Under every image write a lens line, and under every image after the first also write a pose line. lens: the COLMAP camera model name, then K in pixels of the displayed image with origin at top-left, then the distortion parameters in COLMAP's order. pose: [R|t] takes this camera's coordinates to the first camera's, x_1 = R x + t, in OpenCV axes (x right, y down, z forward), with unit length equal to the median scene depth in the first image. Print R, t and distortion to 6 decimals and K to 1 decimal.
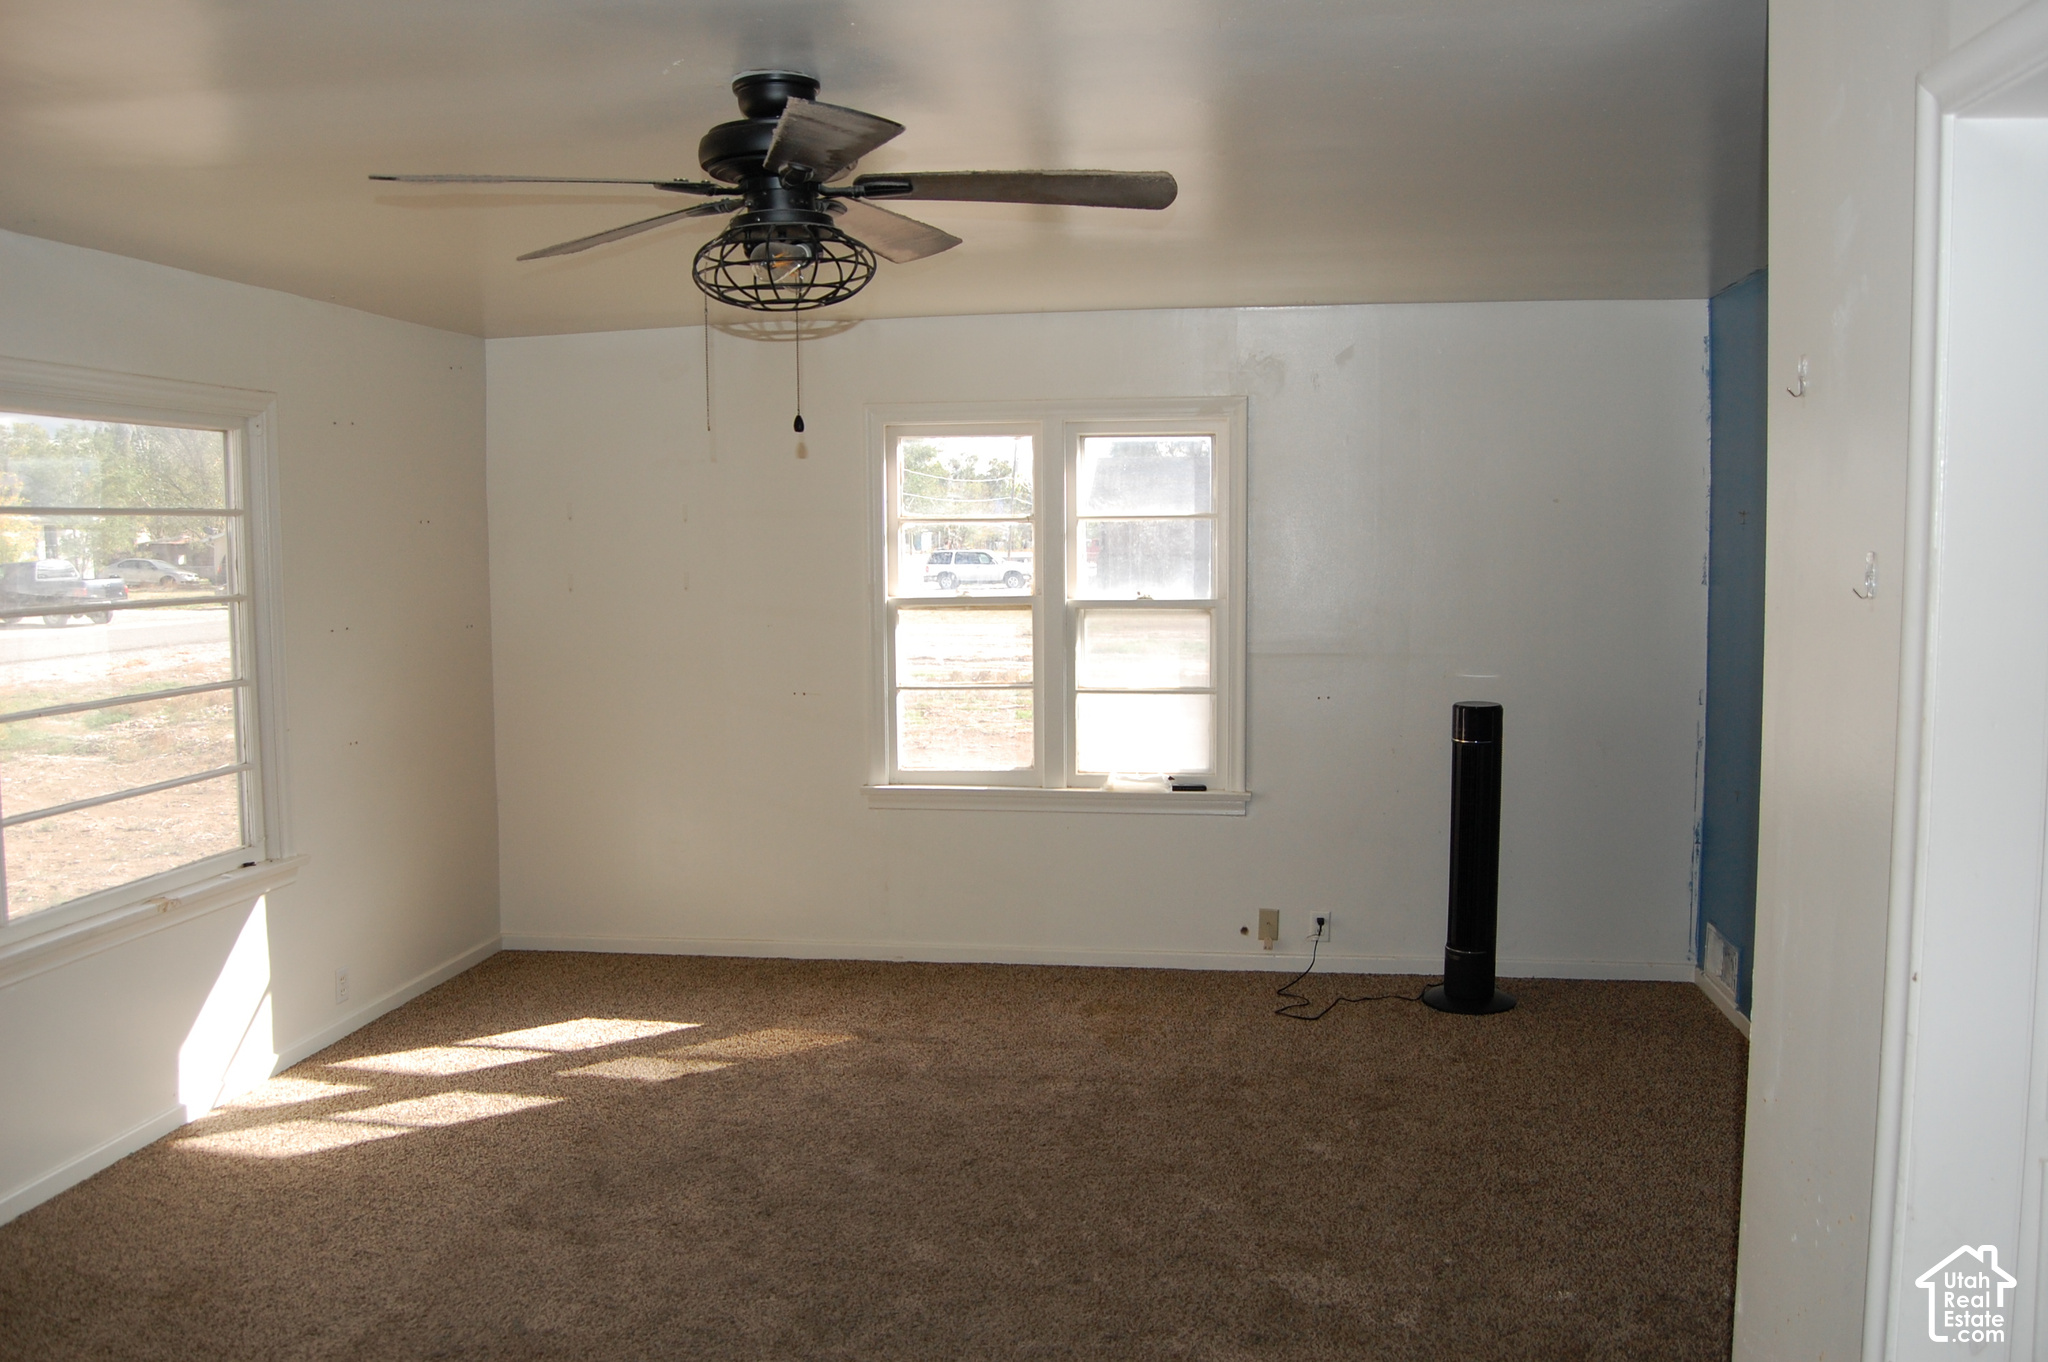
lens RADIAL K [[1594.3, 0, 1024.0], [0, 1594.3, 681.0], [0, 0, 1]] dist [-0.075068, 0.015419]
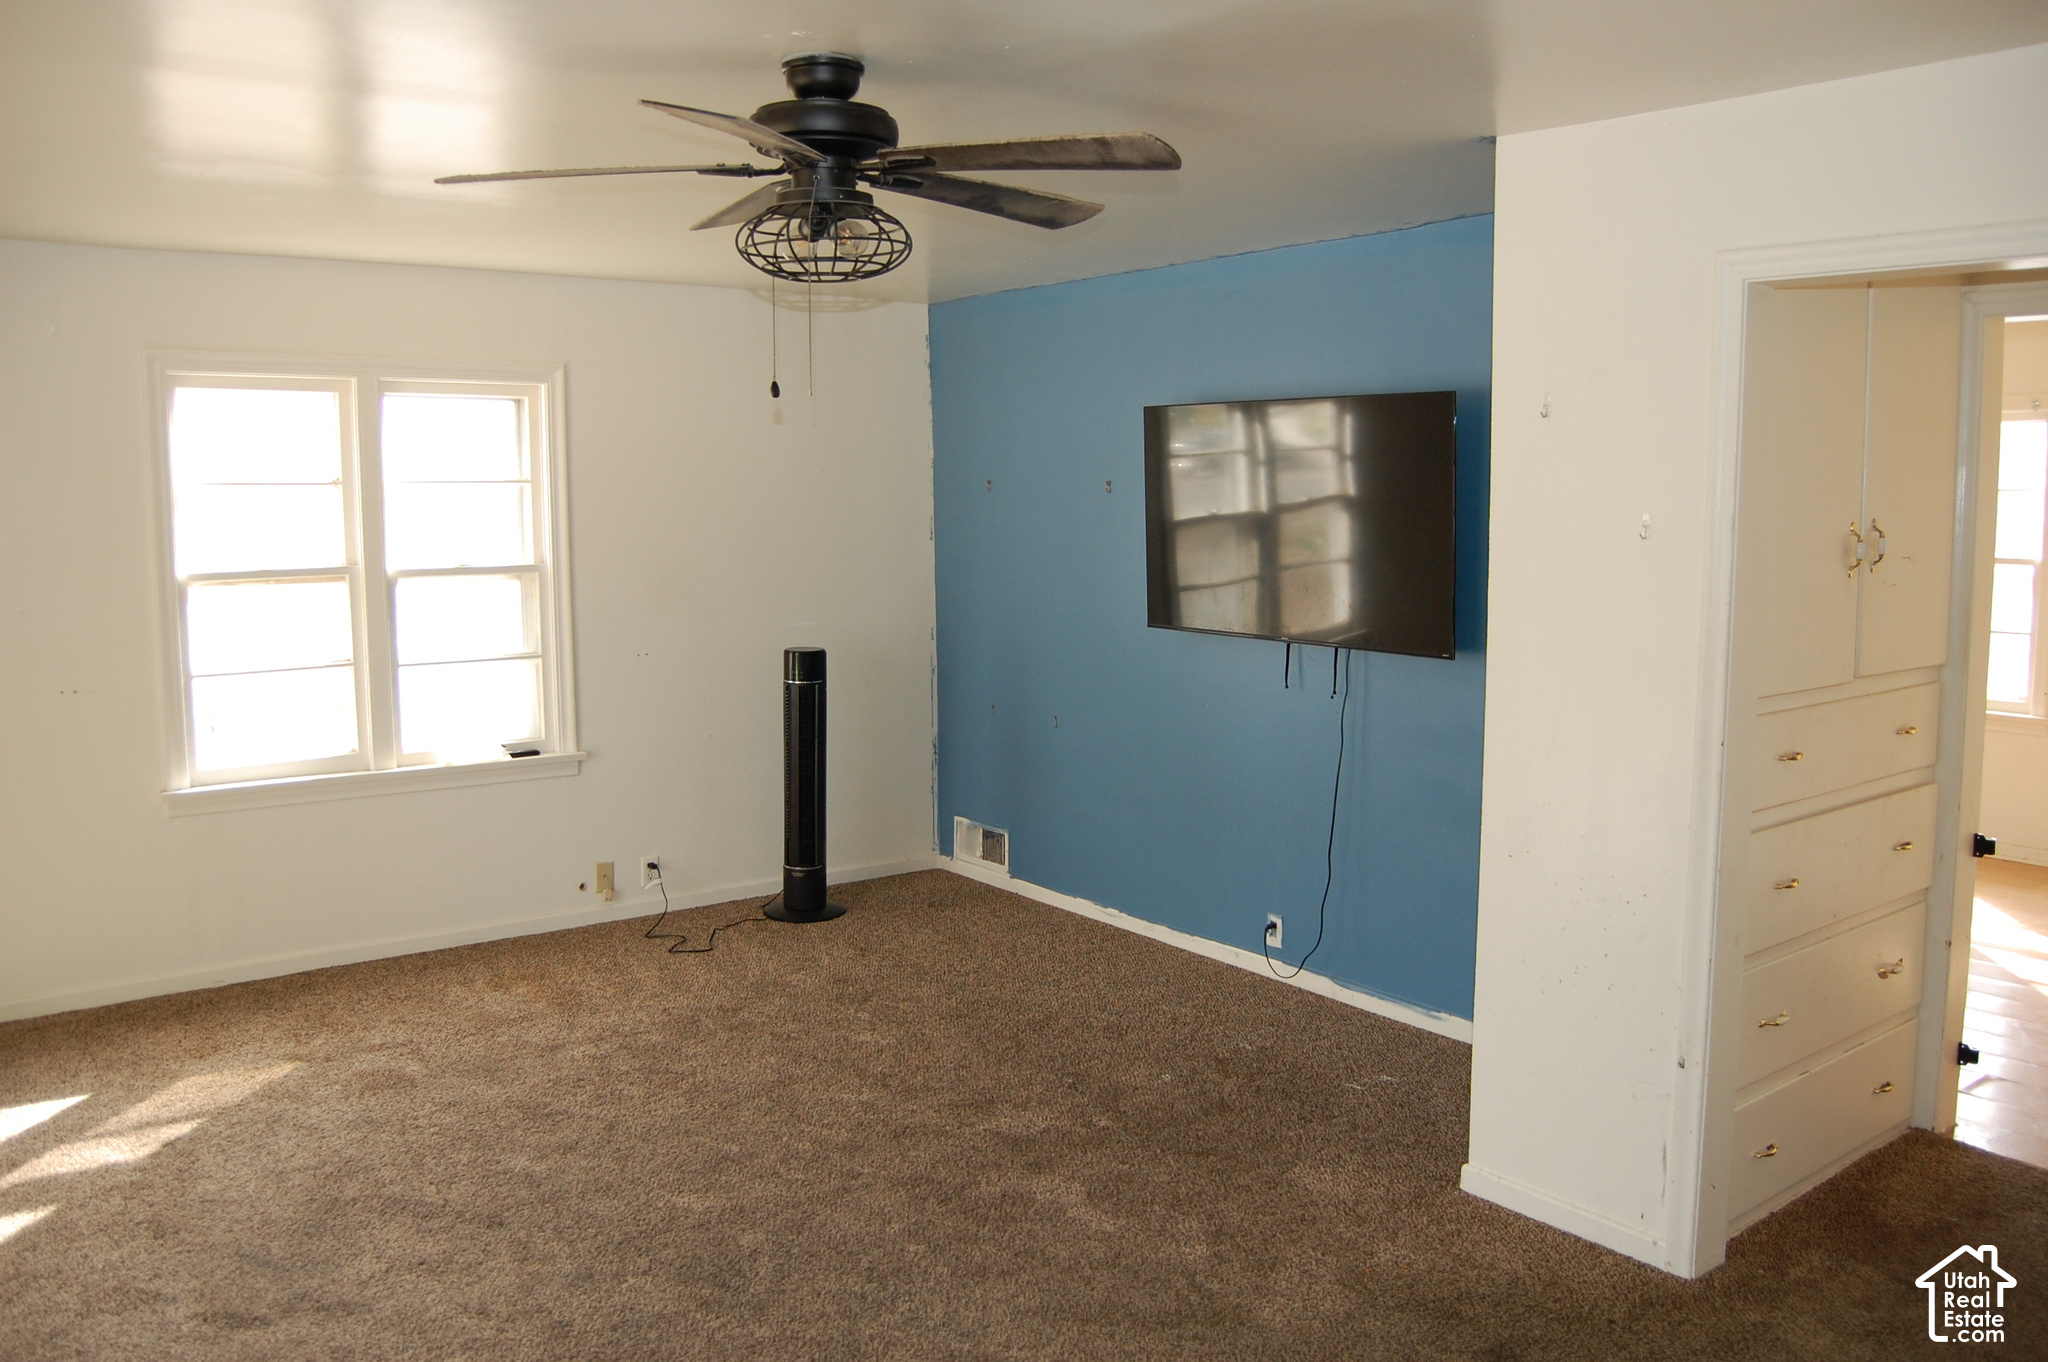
lens RADIAL K [[1594.3, 0, 1024.0], [0, 1594.3, 681.0], [0, 0, 1]] dist [-0.075068, 0.015419]
pose [[0.705156, -0.074956, 0.705079, -0.396097], [0.059839, 0.997140, 0.046160, -0.005552], [-0.706523, 0.009641, 0.707625, 0.081537]]
